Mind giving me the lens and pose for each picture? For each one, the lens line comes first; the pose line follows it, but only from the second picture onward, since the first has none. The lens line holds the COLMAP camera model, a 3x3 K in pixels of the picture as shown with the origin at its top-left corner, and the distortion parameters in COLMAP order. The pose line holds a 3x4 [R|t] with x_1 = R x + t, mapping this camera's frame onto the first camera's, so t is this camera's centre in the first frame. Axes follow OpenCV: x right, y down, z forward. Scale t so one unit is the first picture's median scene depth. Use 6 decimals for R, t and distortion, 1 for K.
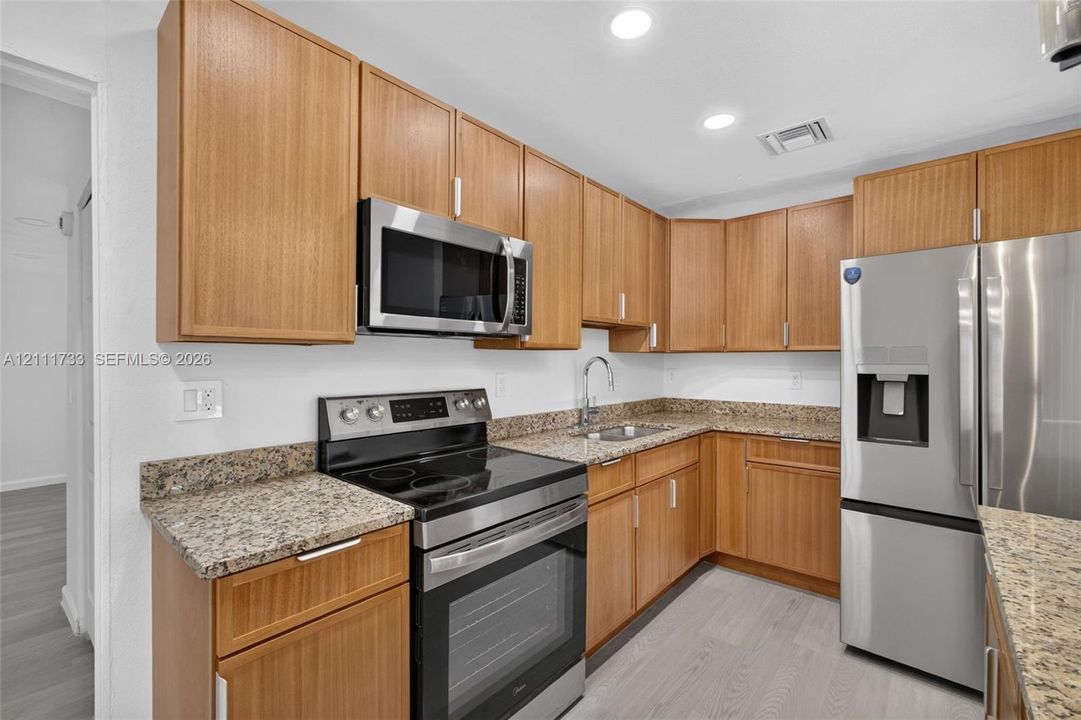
lens RADIAL K [[462.3, 0, 533.2], [0, 462.3, 357.0], [0, 0, 1]] dist [-0.007256, 0.000254]
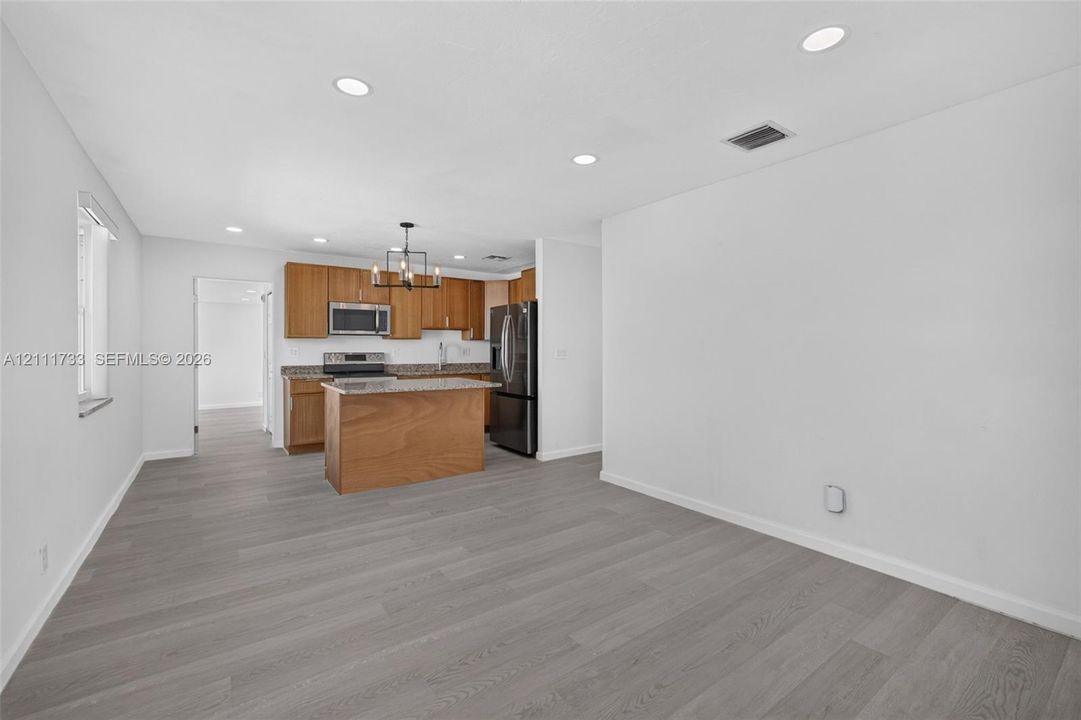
lens RADIAL K [[484.5, 0, 540.3], [0, 484.5, 349.4], [0, 0, 1]] dist [-0.002281, -0.000272]
pose [[0.969428, -0.001199, -0.245372, 1.432448], [0.002770, 0.999978, 0.006055, 0.028346], [0.245359, -0.006550, 0.969410, -1.534541]]
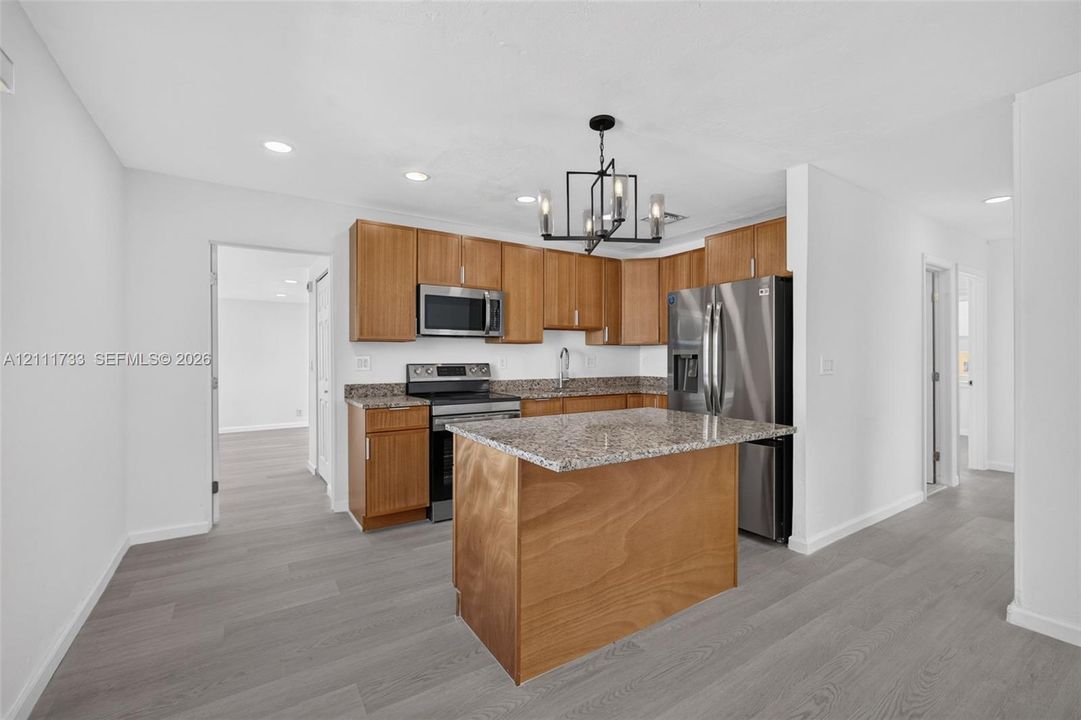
lens RADIAL K [[462.3, 0, 533.2], [0, 462.3, 357.0], [0, 0, 1]] dist [-0.007256, 0.000254]
pose [[0.960971, -0.001624, -0.276646, 0.555693], [0.003362, 0.999977, 0.005809, 0.026995], [0.276630, -0.006512, 0.960954, -0.747186]]
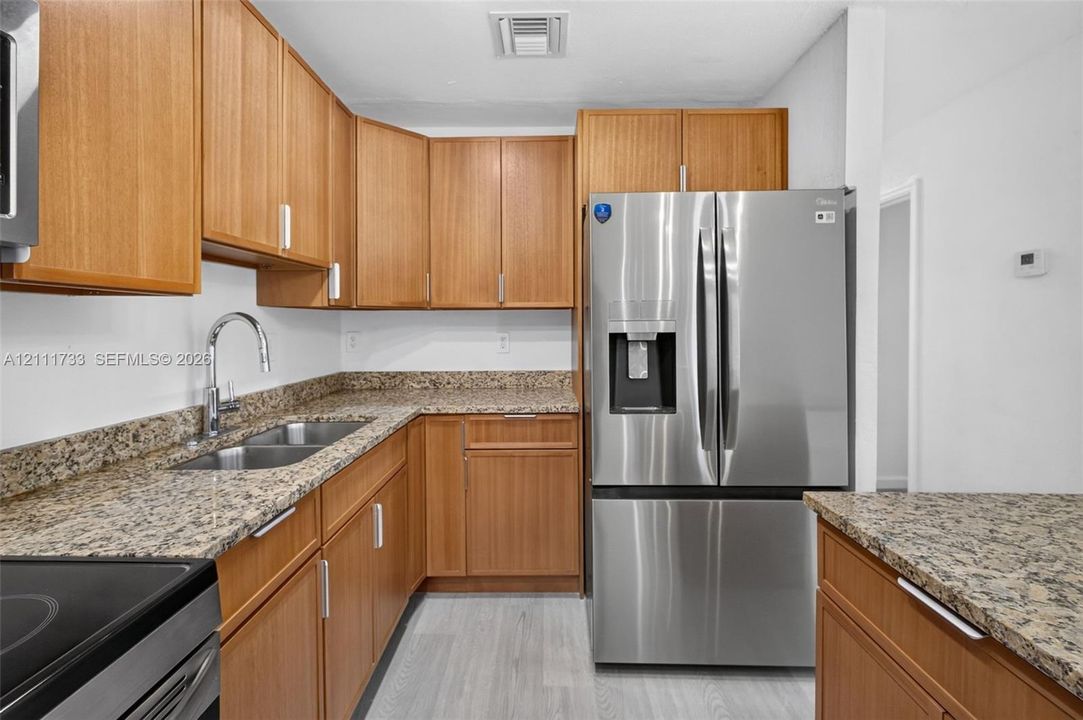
lens RADIAL K [[475.4, 0, 538.8], [0, 475.4, 326.7], [0, 0, 1]] dist [-0.003637, -0.000045]
pose [[0.754826, -0.009591, 0.655855, 0.041482], [0.002126, 0.999924, 0.012176, 0.011917], [-0.655922, -0.007797, 0.754788, 0.357151]]
